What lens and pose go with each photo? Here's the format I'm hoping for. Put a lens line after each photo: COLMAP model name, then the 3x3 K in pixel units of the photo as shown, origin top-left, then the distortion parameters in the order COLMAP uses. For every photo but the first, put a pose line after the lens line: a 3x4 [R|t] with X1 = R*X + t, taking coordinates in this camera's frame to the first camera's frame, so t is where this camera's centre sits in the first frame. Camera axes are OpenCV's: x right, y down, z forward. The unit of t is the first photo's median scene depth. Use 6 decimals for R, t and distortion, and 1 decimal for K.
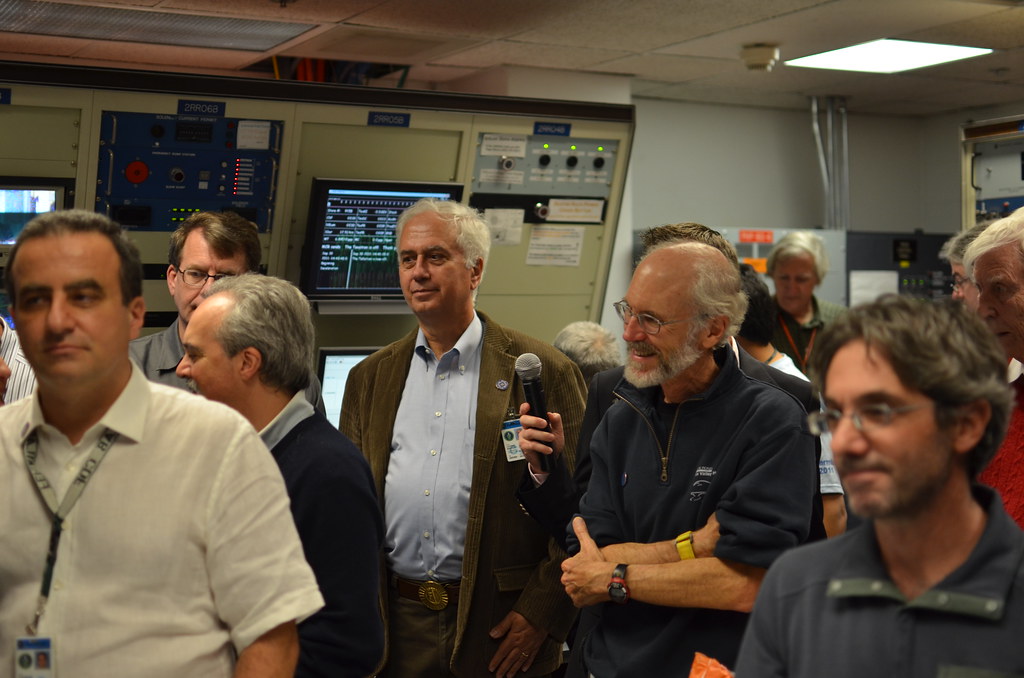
lens RADIAL K [[1555.9, 0, 512.0], [0, 1555.9, 339.0], [0, 0, 1]] dist [-0.000744, 0.033171]
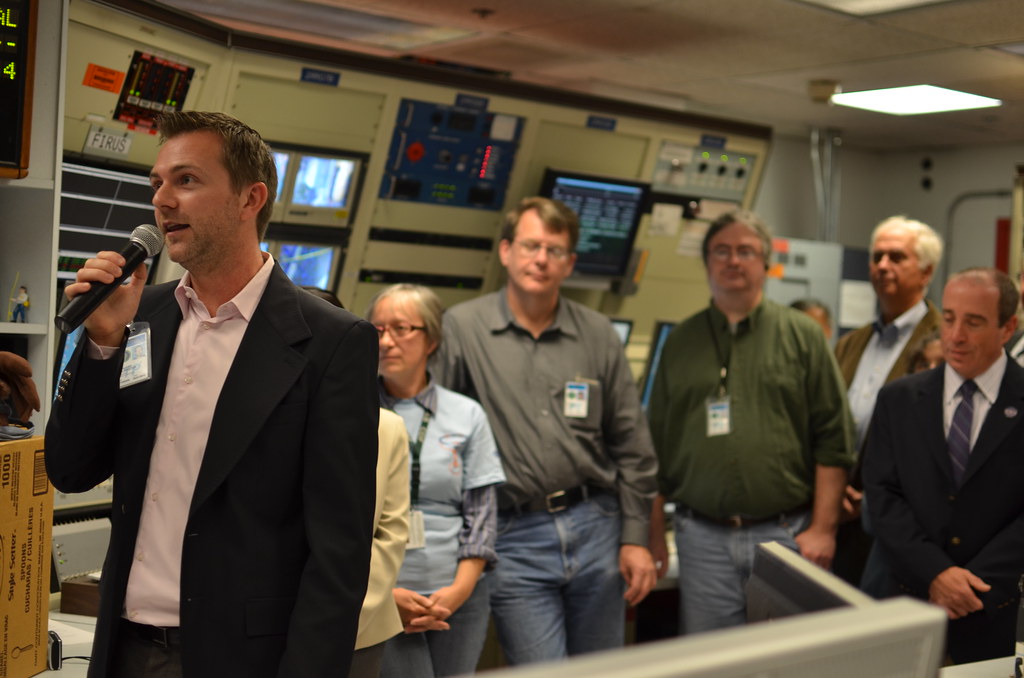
lens RADIAL K [[1555.9, 0, 512.0], [0, 1555.9, 339.0], [0, 0, 1]] dist [-0.000744, 0.033171]
pose [[0.985158, 0.058574, 0.161347, -0.309456], [-0.058139, 0.998281, -0.007421, 0.033773], [-0.161504, -0.002070, 0.986870, -0.150349]]
